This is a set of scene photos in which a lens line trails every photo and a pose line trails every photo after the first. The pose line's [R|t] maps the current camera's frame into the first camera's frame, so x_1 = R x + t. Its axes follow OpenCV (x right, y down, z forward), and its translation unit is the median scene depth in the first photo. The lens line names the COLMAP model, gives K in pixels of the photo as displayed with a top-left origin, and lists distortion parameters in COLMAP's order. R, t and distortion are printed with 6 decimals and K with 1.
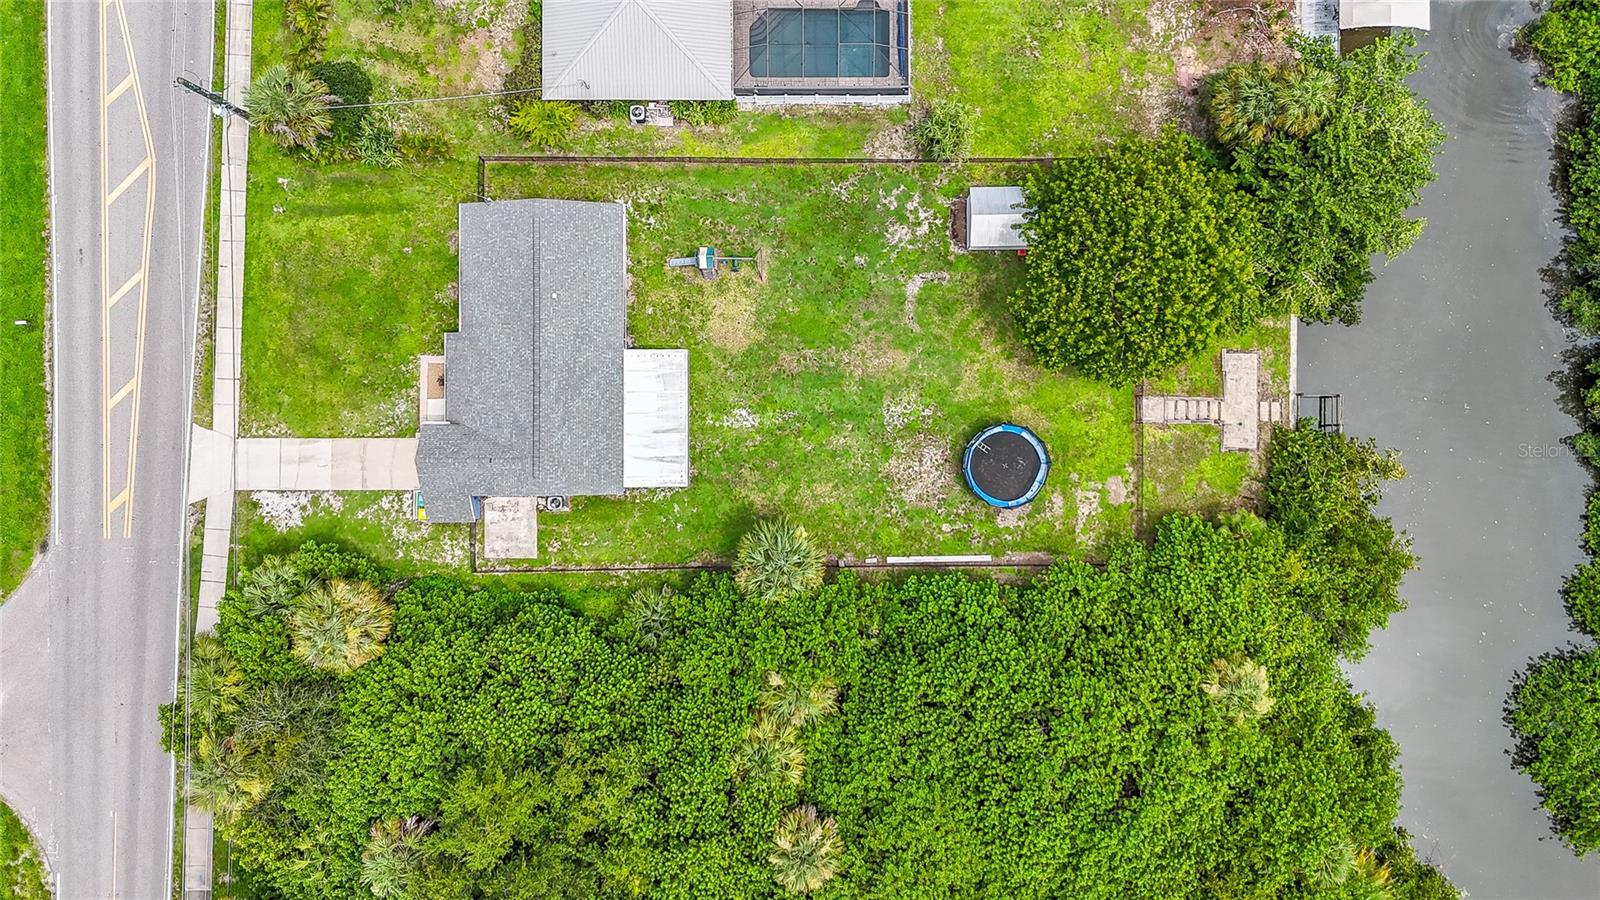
lens RADIAL K [[1196.8, 0, 789.5], [0, 1196.8, 436.4], [0, 0, 1]] dist [0.065352, -0.070900]
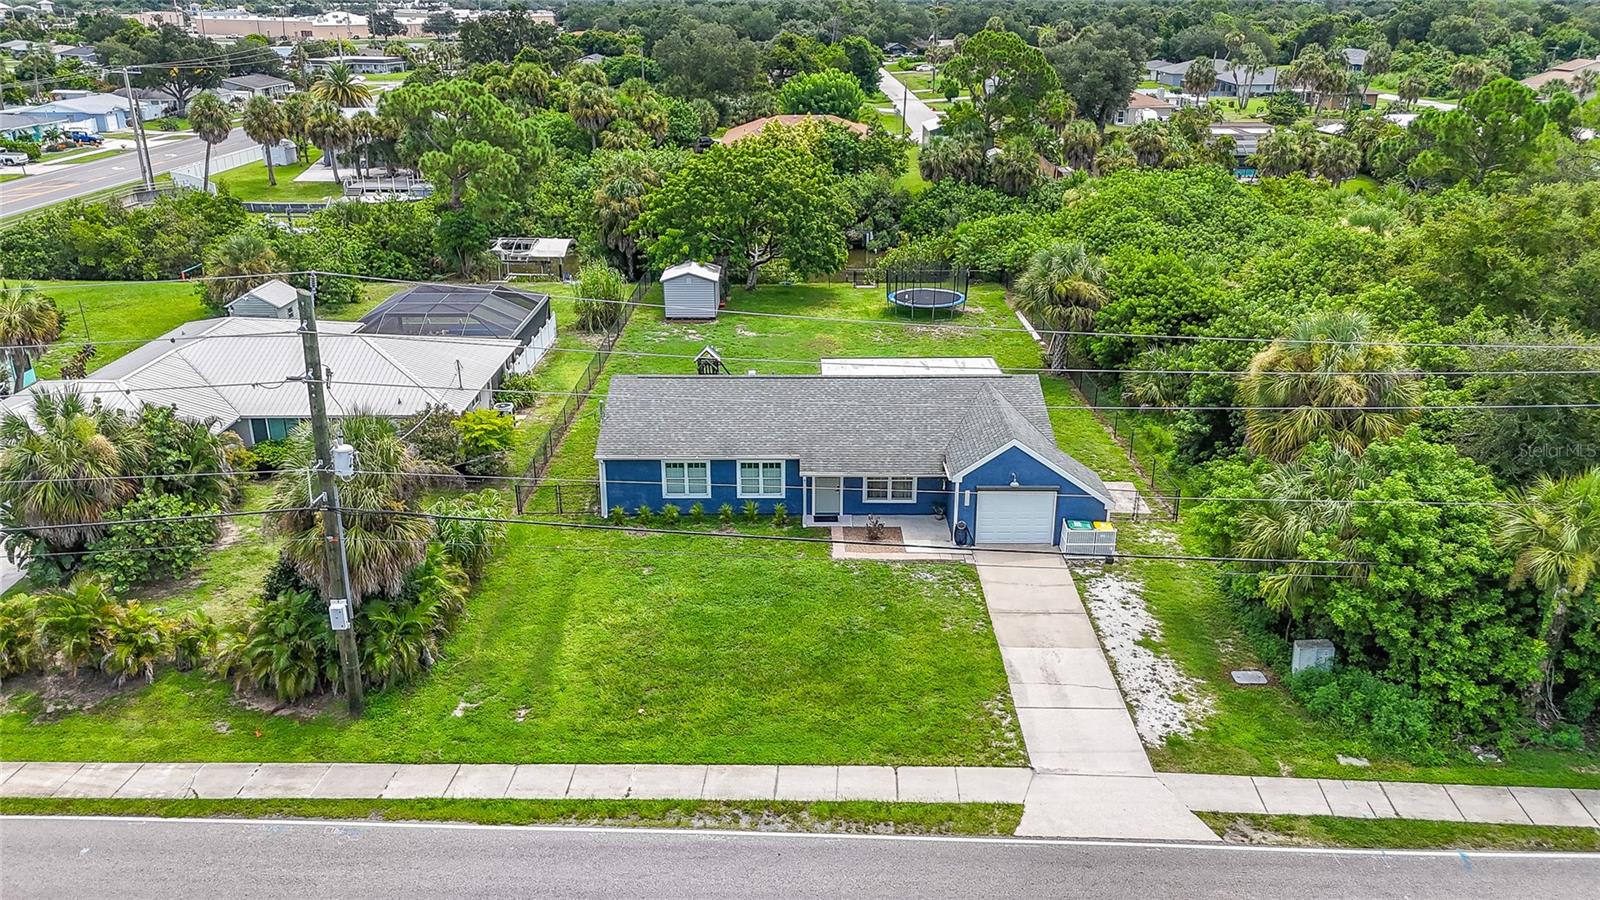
lens RADIAL K [[1196.8, 0, 797.6], [0, 1196.8, 462.4], [0, 0, 1]] dist [0.065352, -0.070900]
pose [[0.003007, -0.346052, 0.938210, -0.864301], [0.999404, 0.033306, 0.009082, -0.094319], [-0.034391, 0.937624, 0.345946, 0.787991]]
